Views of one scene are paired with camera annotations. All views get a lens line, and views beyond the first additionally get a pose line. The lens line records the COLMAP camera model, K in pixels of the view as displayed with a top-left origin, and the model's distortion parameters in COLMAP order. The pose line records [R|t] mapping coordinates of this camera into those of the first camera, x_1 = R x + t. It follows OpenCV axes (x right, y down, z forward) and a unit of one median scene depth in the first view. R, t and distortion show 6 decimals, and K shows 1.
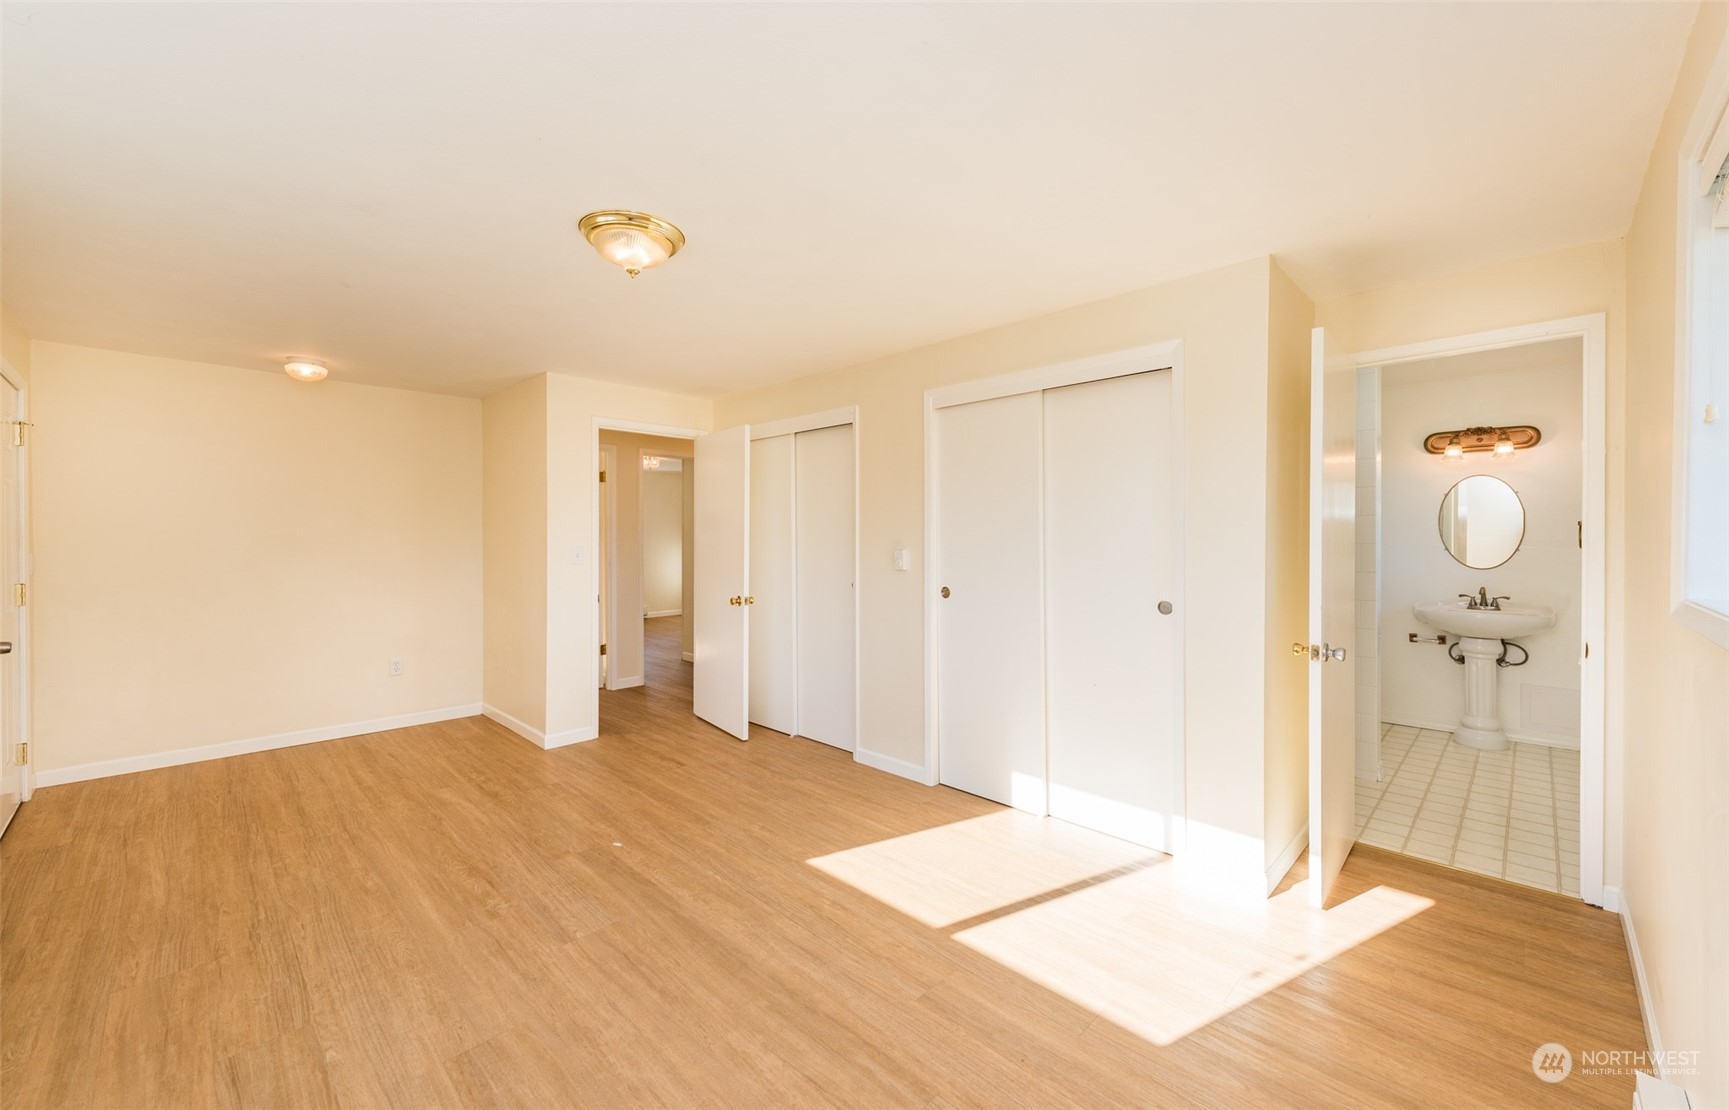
lens RADIAL K [[689.5, 0, 870.7], [0, 689.5, 541.0], [0, 0, 1]] dist [0.008217, -0.002525]
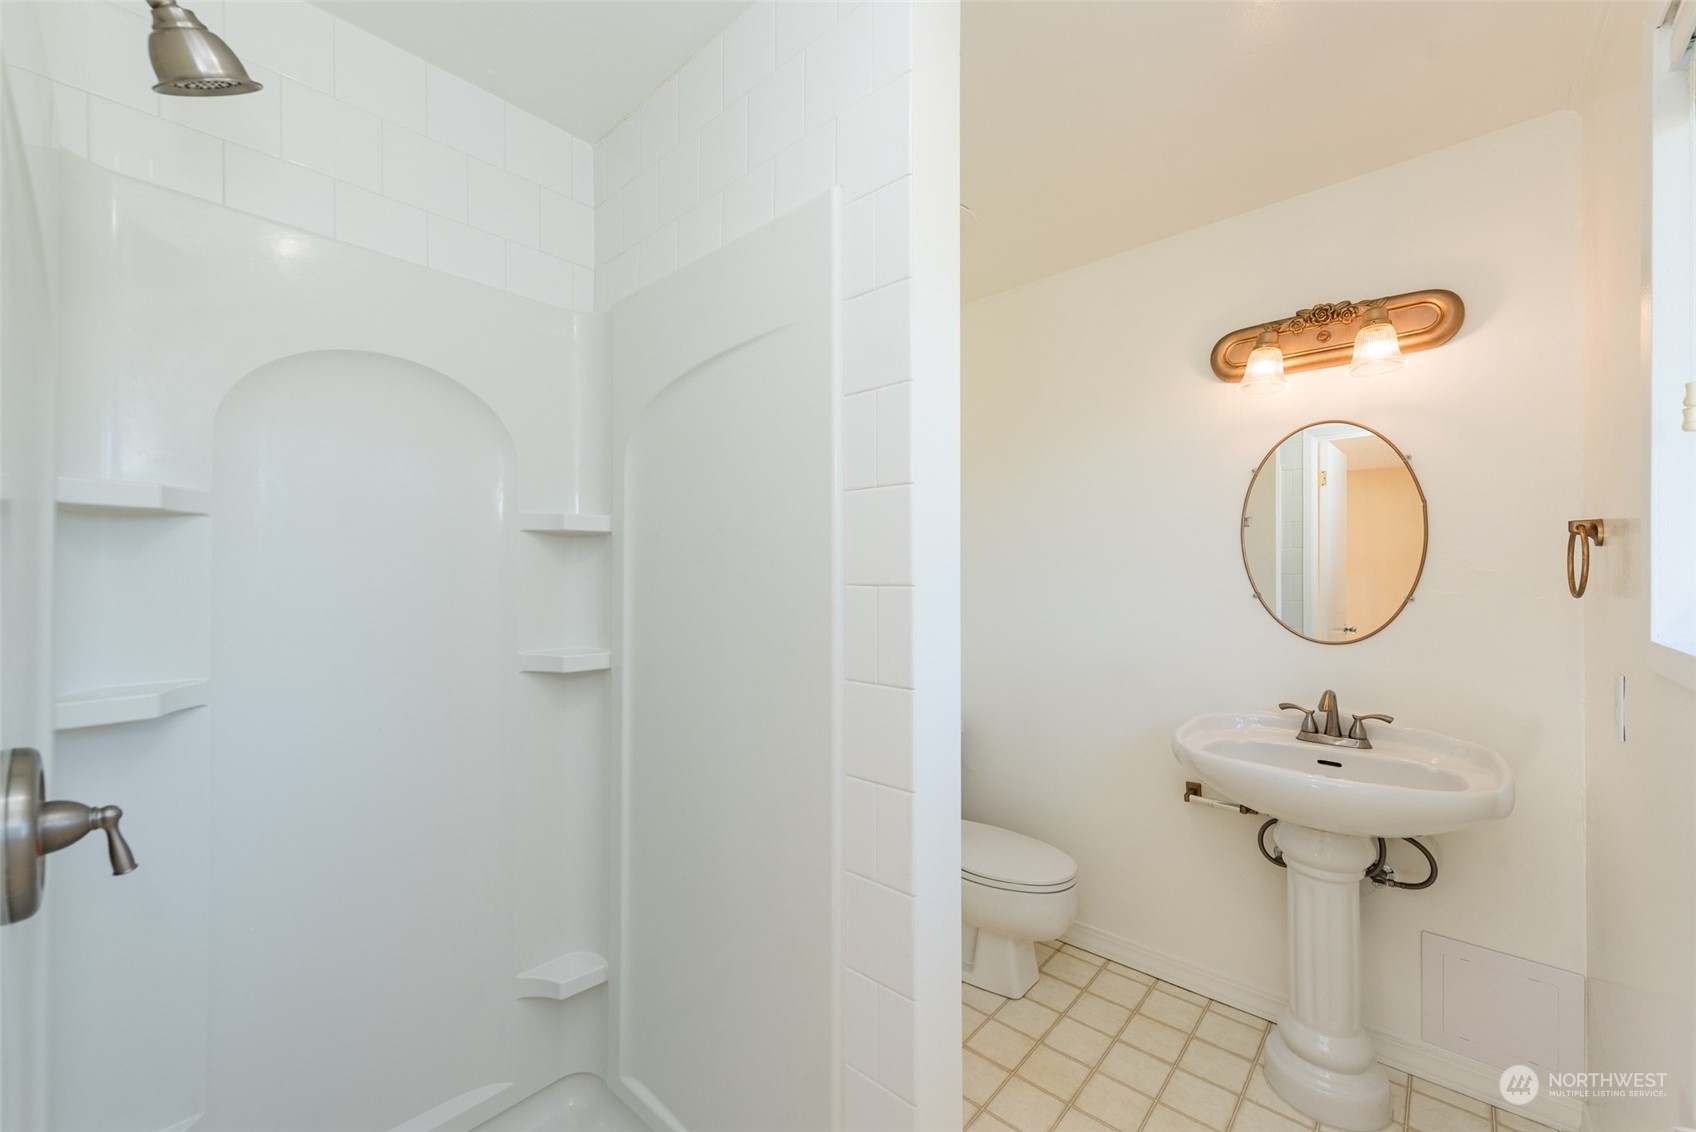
lens RADIAL K [[679.8, 0, 843.3], [0, 679.8, 570.6], [0, 0, 1]] dist [0.002978, 0.000139]
pose [[0.998956, -0.001398, 0.045664, 0.577652], [0.001957, 0.999924, -0.012198, 0.001868], [-0.045644, 0.012275, 0.998882, 0.611362]]
